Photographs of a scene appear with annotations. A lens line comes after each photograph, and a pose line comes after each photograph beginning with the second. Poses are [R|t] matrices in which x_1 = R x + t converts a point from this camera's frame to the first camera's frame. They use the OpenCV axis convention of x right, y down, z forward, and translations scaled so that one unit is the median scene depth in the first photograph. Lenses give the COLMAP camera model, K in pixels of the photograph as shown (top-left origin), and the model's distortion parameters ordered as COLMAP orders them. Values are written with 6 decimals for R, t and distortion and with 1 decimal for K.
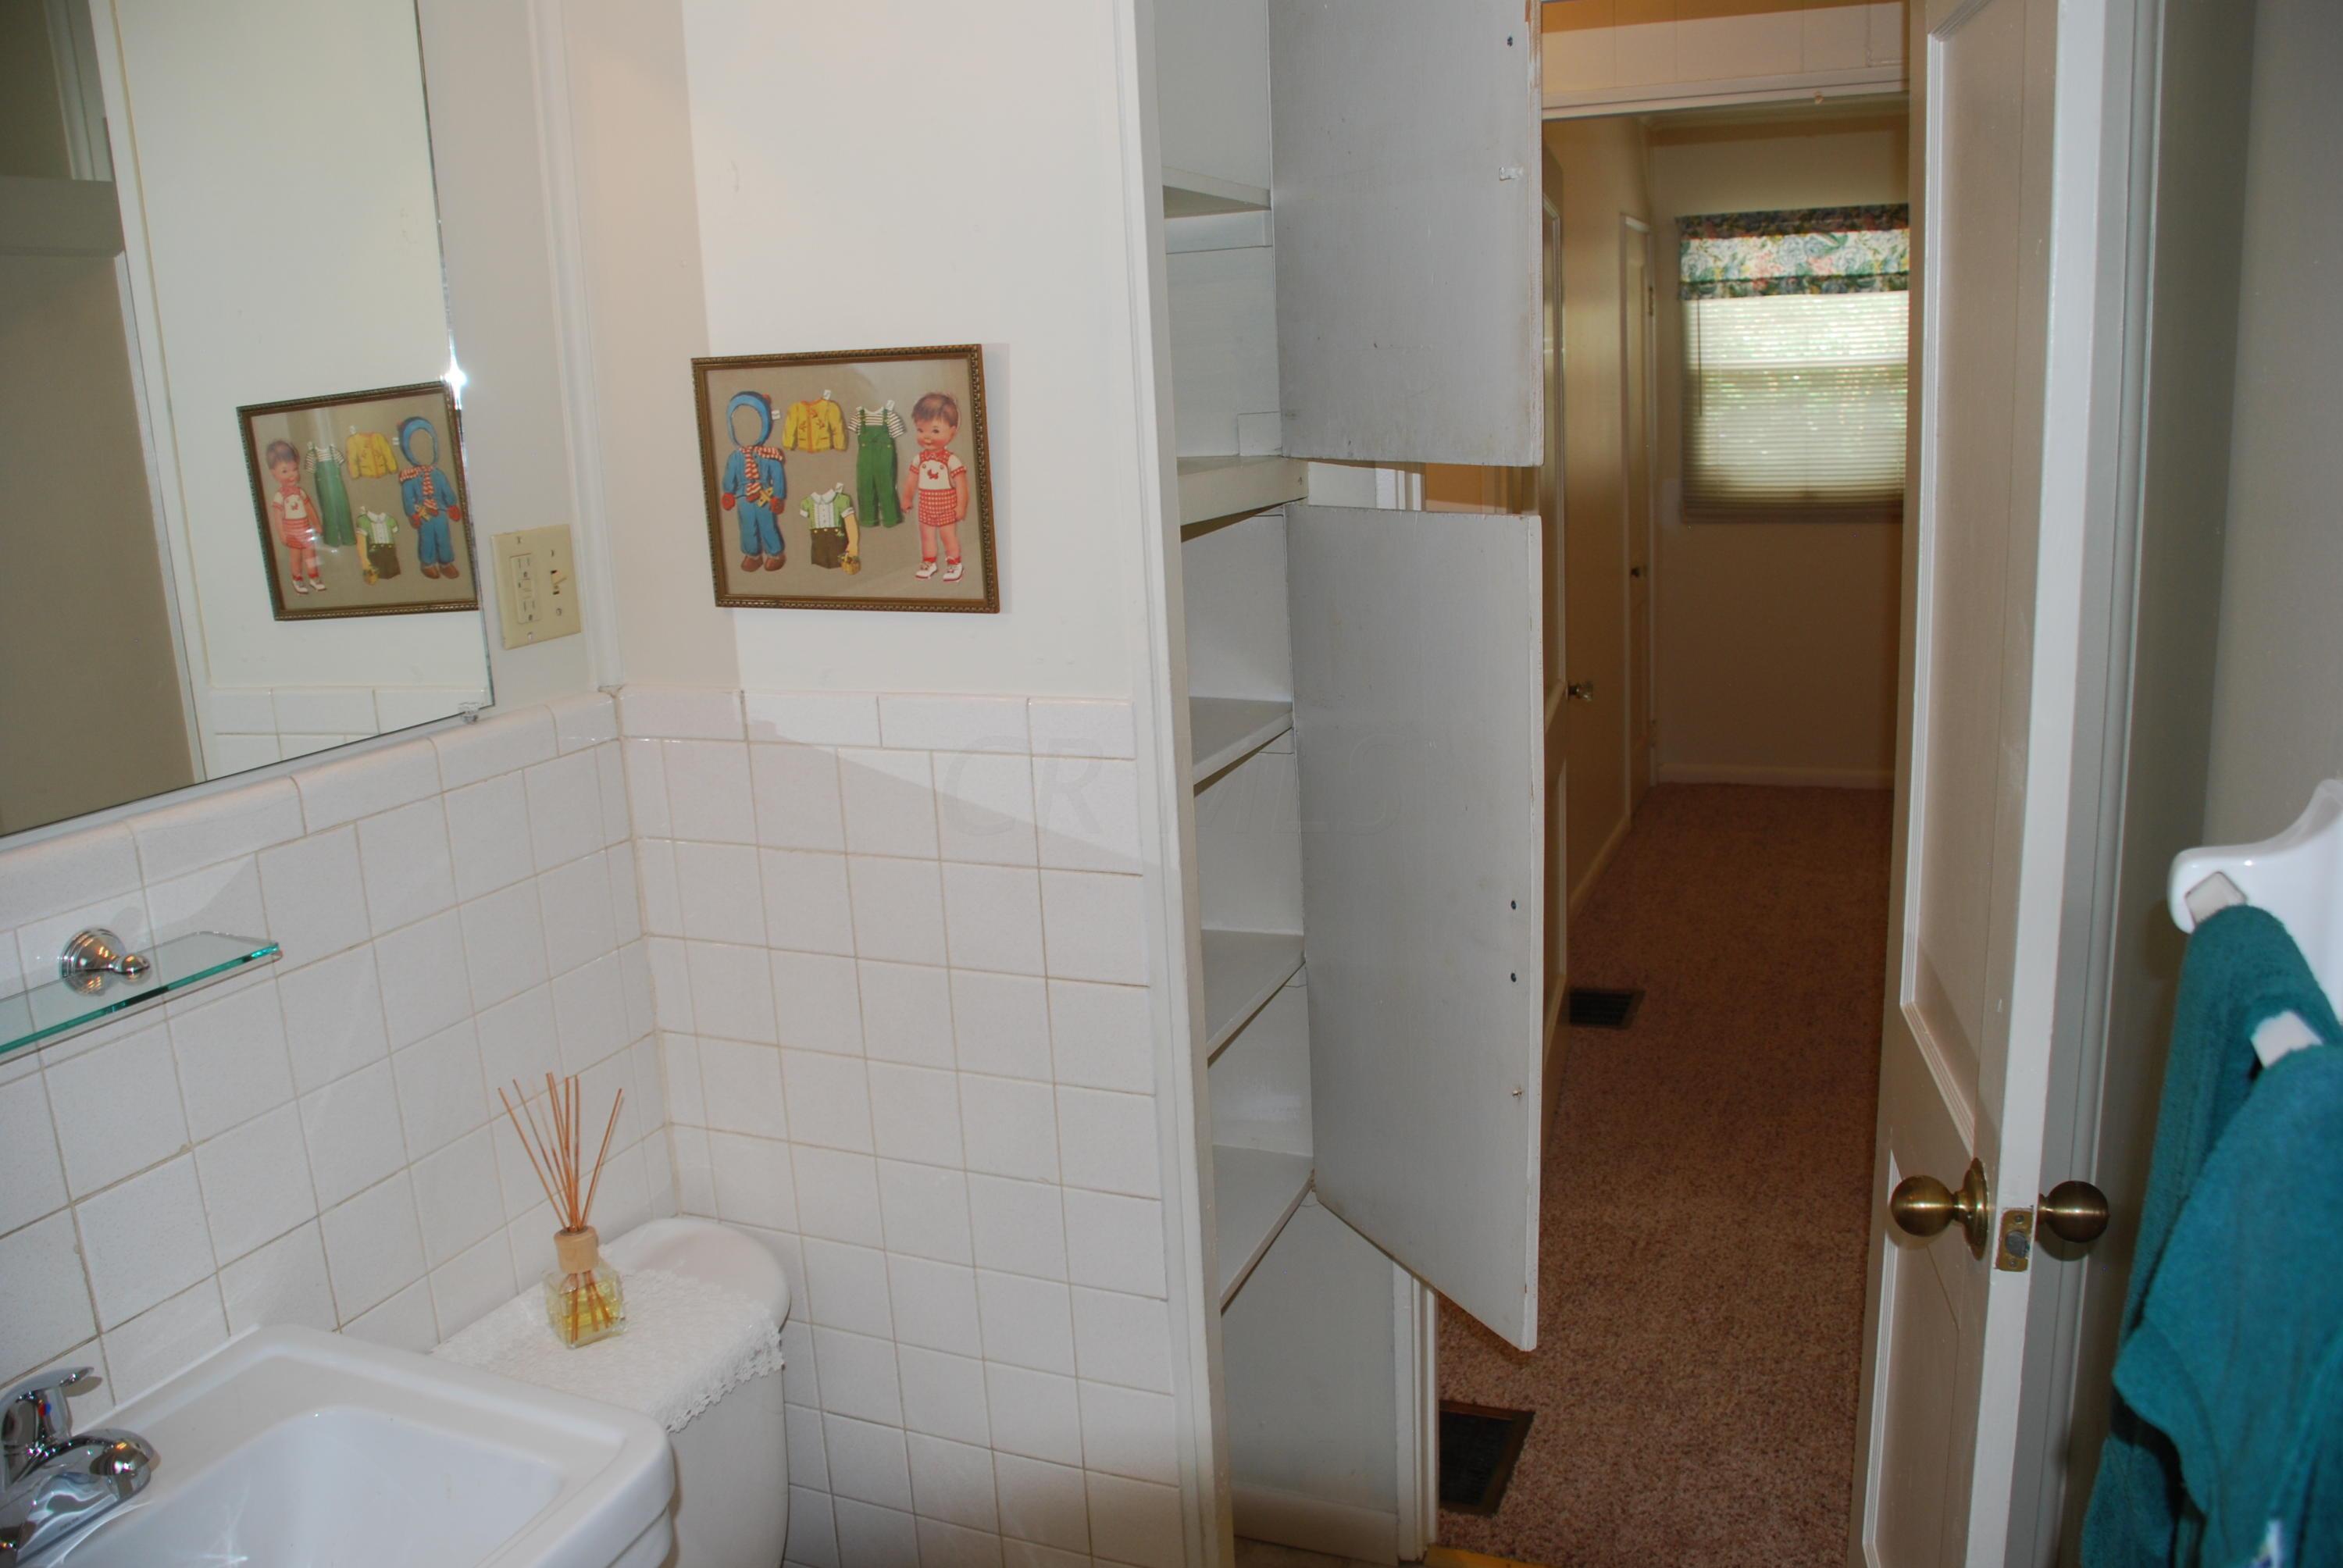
lens RADIAL K [[1787.8, 0, 1198.0], [0, 1787.8, 777.9], [0, 0, 1]] dist [-0.167306, 0.103702]
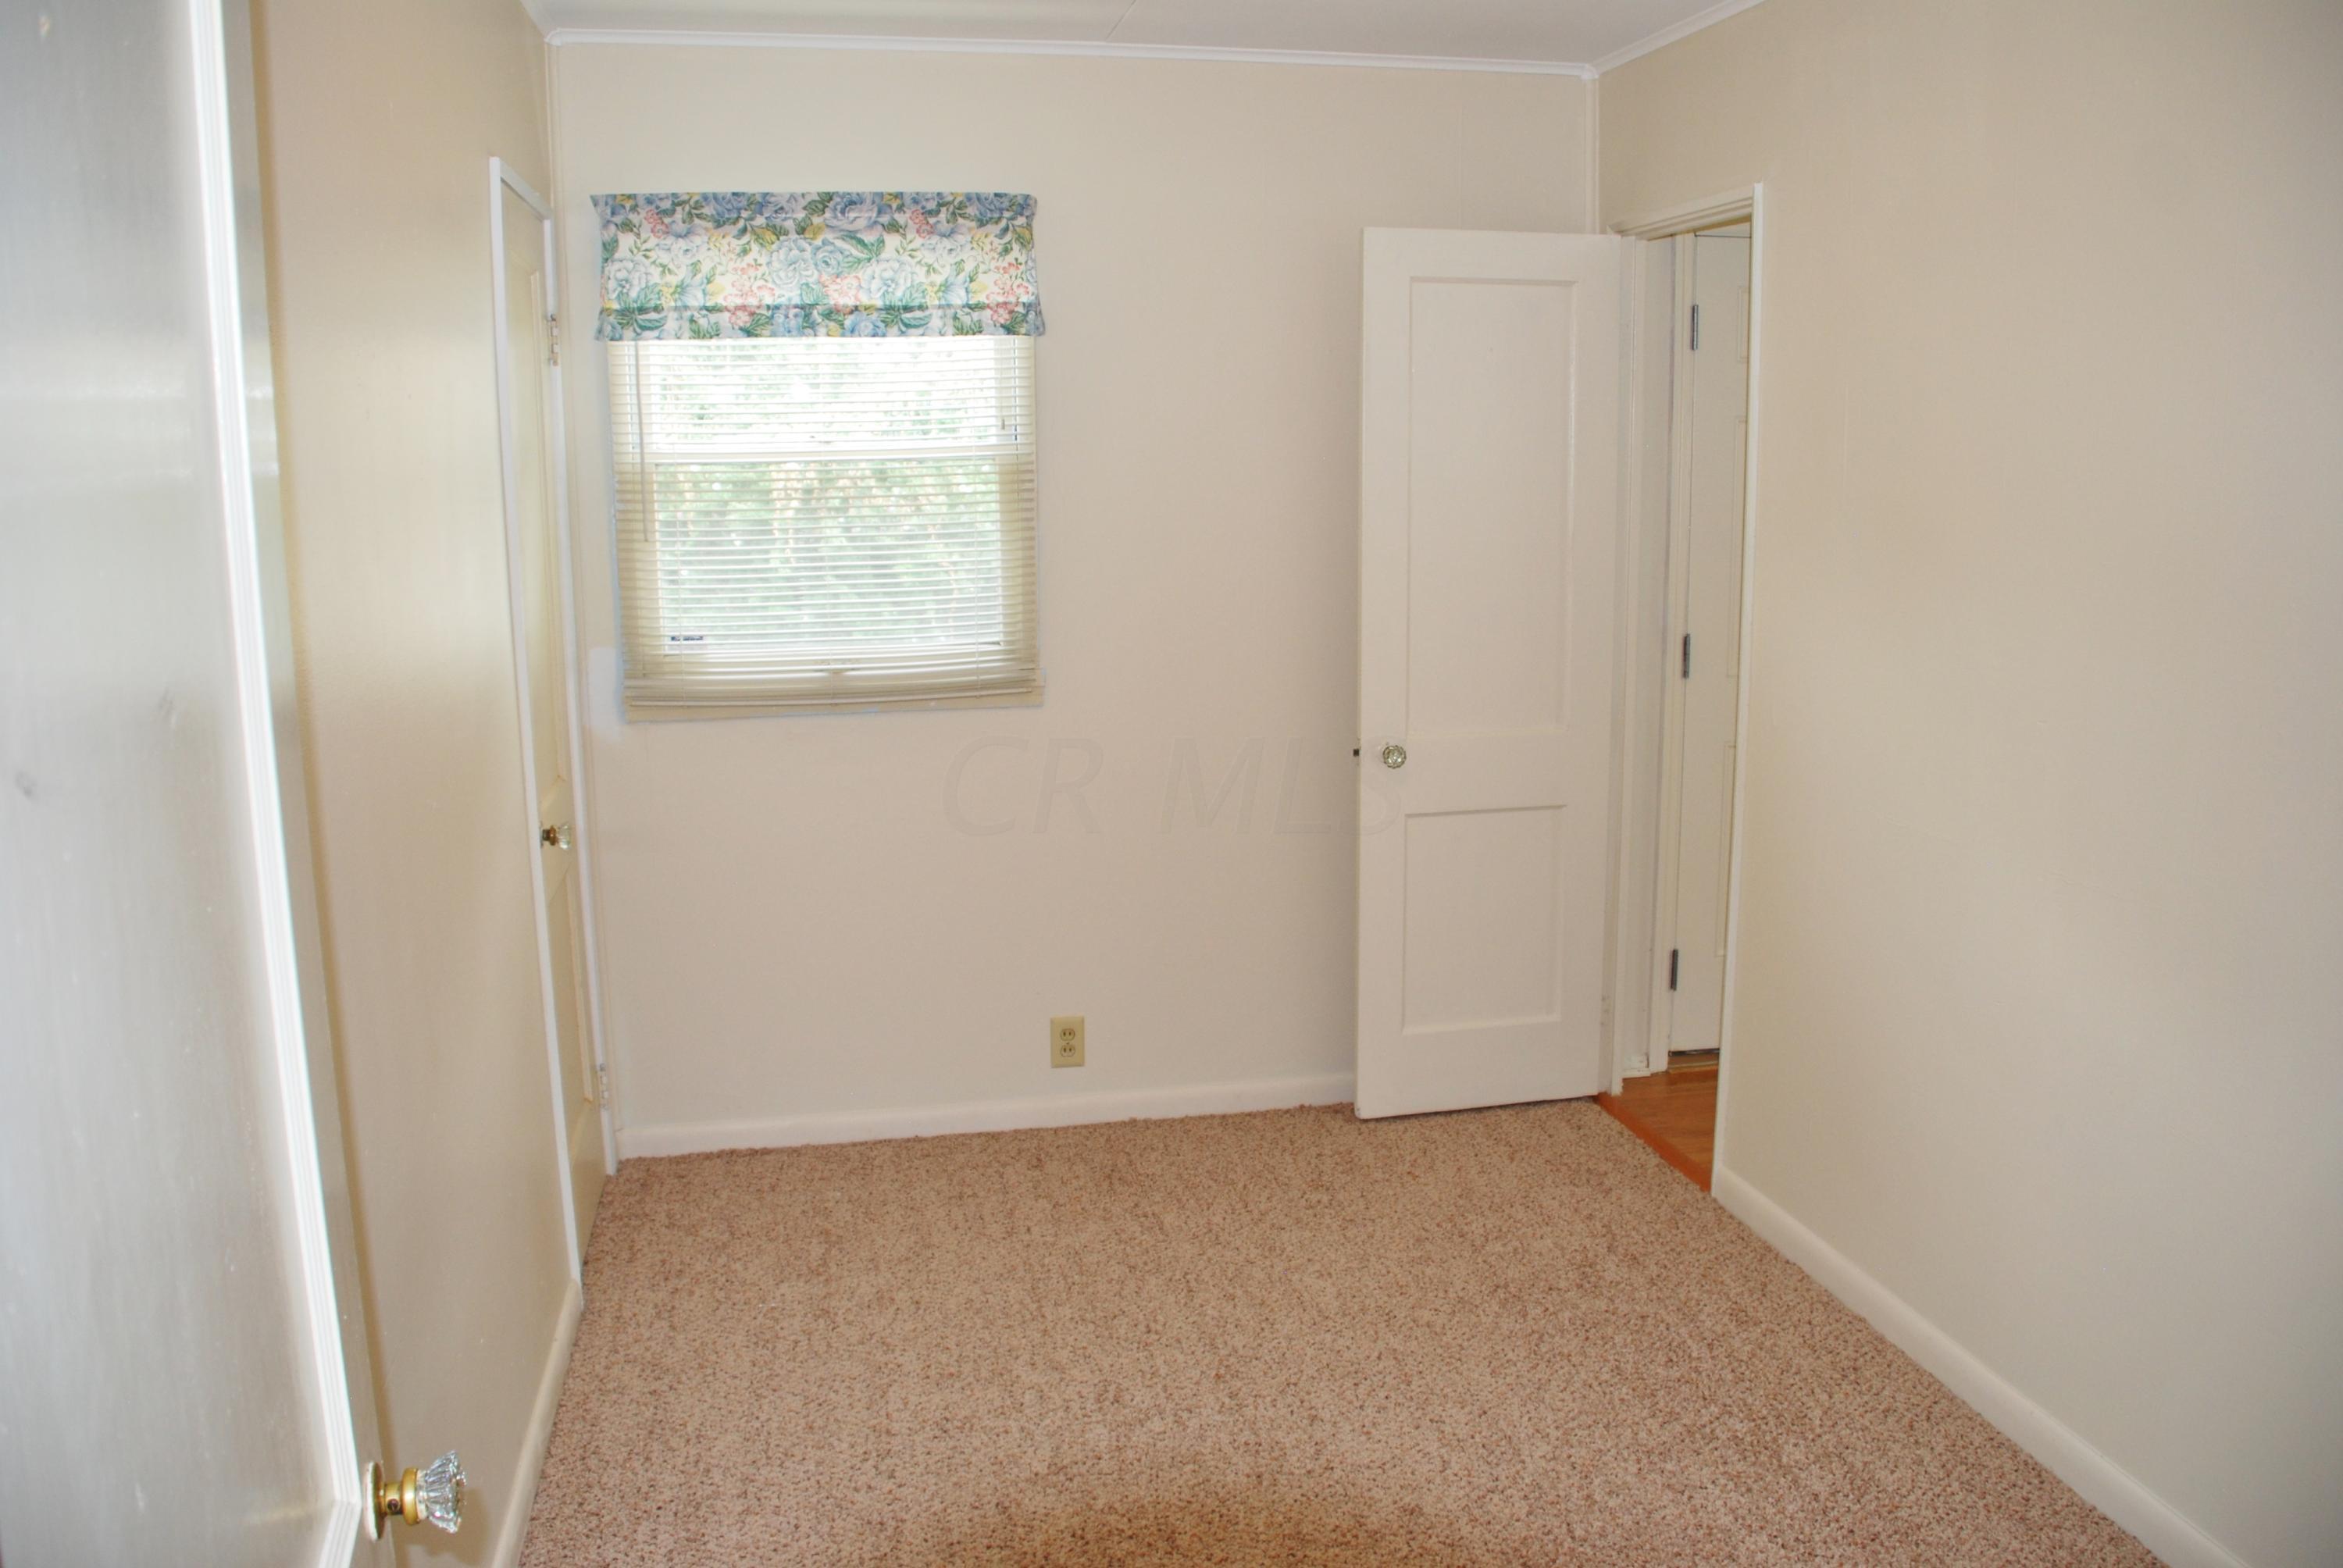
lens RADIAL K [[1787.8, 0, 1198.0], [0, 1787.8, 777.9], [0, 0, 1]] dist [-0.167306, 0.103702]
pose [[0.827302, -0.057959, 0.558759, 0.112940], [0.094483, 0.994850, -0.036698, -0.093885], [-0.553754, 0.083154, 0.828518, 0.442356]]
